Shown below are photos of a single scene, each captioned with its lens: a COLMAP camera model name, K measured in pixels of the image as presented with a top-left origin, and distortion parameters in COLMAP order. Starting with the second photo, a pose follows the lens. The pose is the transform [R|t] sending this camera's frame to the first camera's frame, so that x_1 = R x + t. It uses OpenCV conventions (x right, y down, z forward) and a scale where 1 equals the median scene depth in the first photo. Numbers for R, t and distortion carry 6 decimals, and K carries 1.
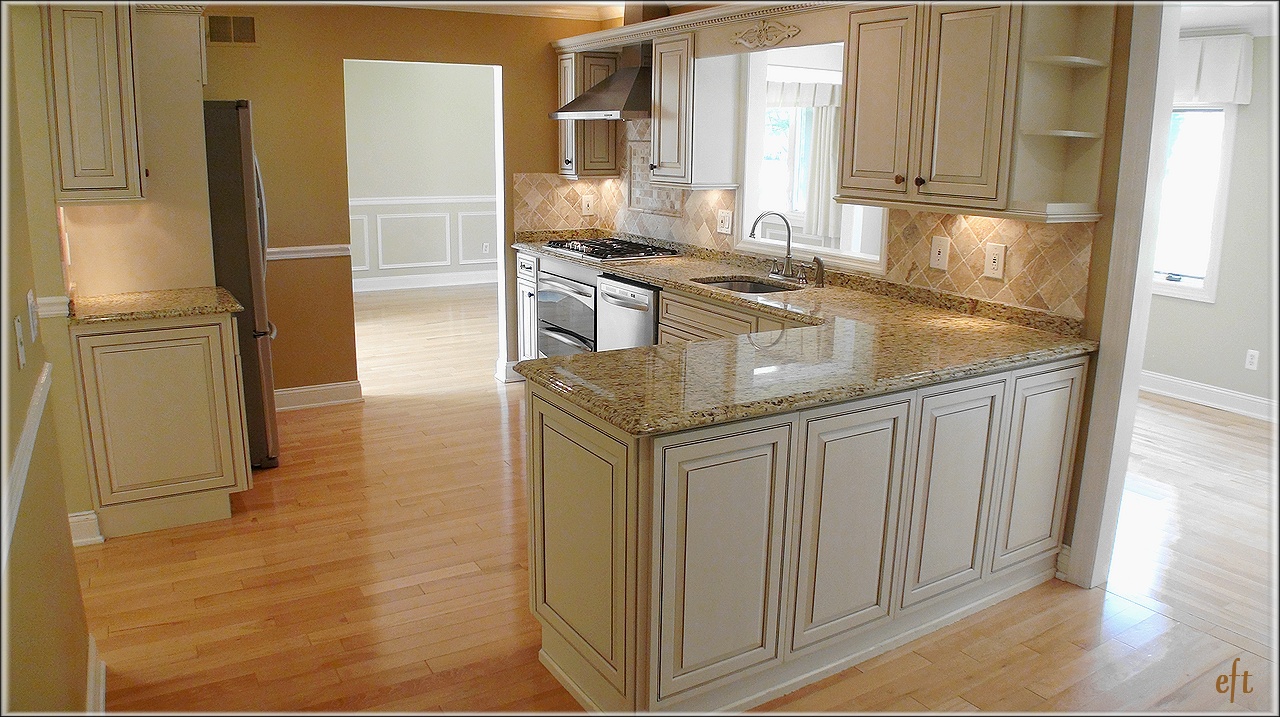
lens RADIAL K [[878.9, 0, 636.8], [0, 878.9, 349.6], [0, 0, 1]] dist [-0.112103, 0.005357]
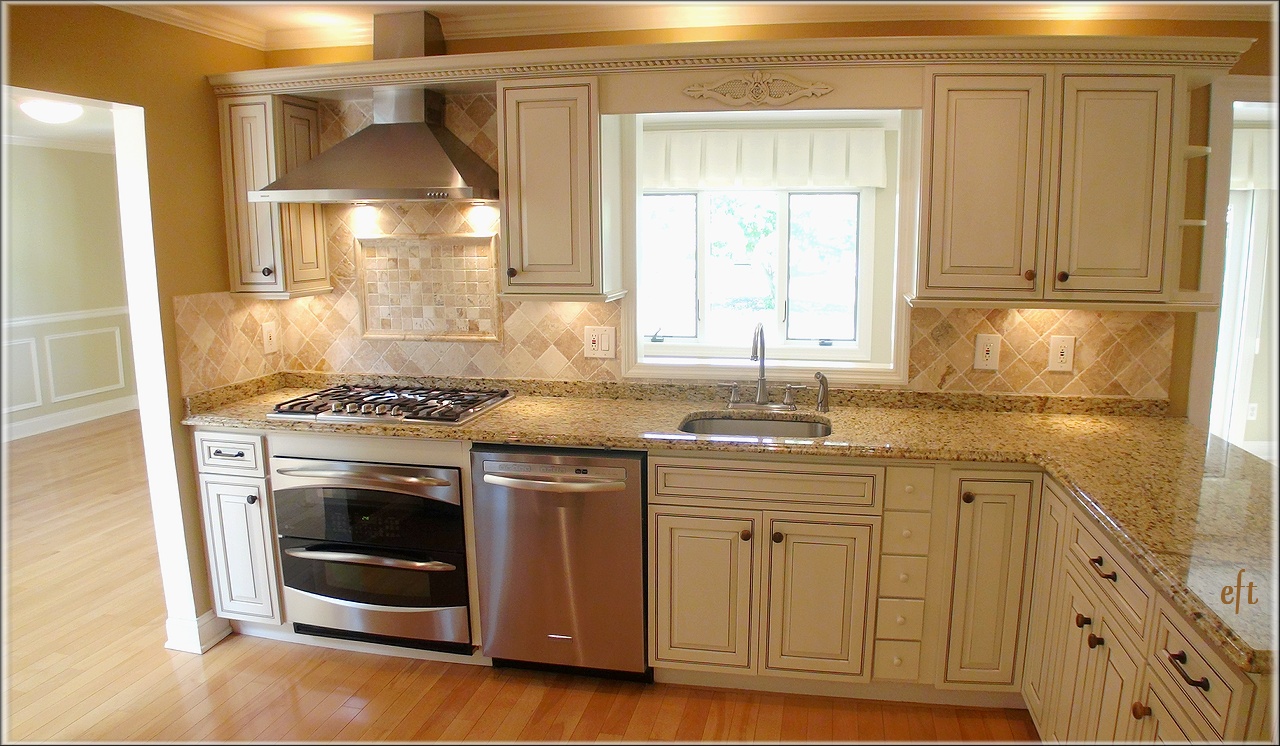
lens RADIAL K [[820.3, 0, 633.9], [0, 820.3, 368.7], [0, 0, 1]] dist [-0.105506, -0.001118]
pose [[0.666946, -0.130807, 0.733535, -0.438094], [0.179632, 0.983660, 0.012085, -0.145056], [-0.723129, 0.123707, 0.679545, 0.591444]]
